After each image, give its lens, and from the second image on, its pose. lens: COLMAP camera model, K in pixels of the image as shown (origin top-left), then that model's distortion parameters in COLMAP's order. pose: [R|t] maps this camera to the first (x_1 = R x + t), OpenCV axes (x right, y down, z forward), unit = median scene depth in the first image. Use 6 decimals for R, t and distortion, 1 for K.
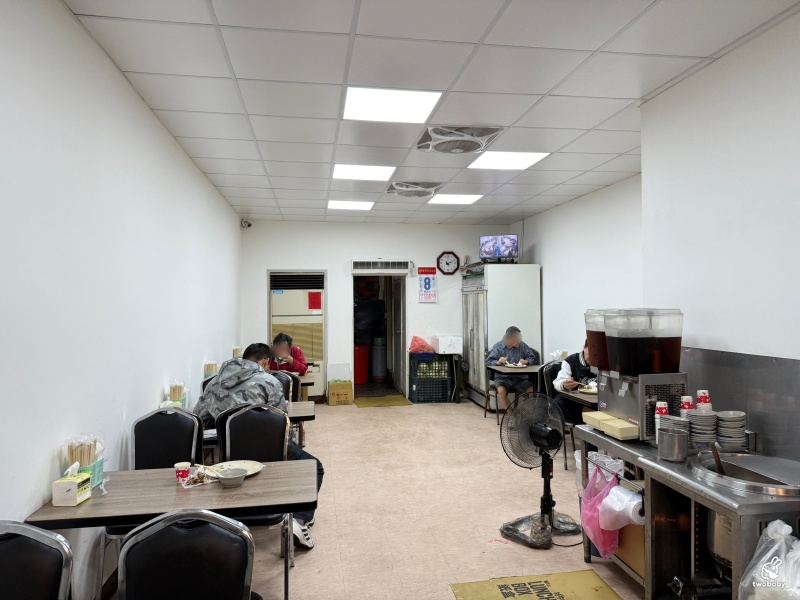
lens RADIAL K [[568.8, 0, 403.3], [0, 568.8, 304.3], [0, 0, 1]] dist [0.093608, -0.009871]
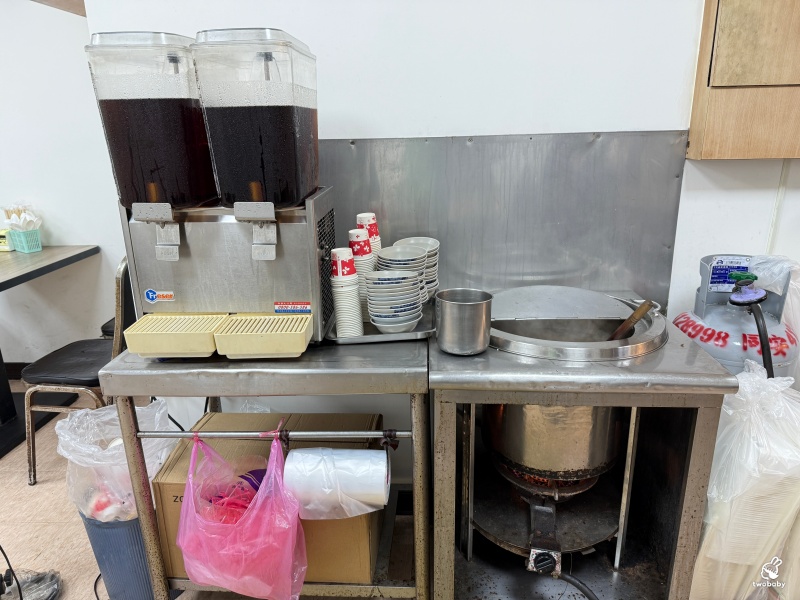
lens RADIAL K [[568.8, 0, 400.3], [0, 568.8, 302.4], [0, 0, 1]] dist [0.093608, -0.009871]
pose [[0.246908, -0.290660, 0.924421, 0.009441], [0.041157, 0.956241, 0.289672, 0.073558], [-0.968164, -0.033476, 0.248066, 0.821862]]
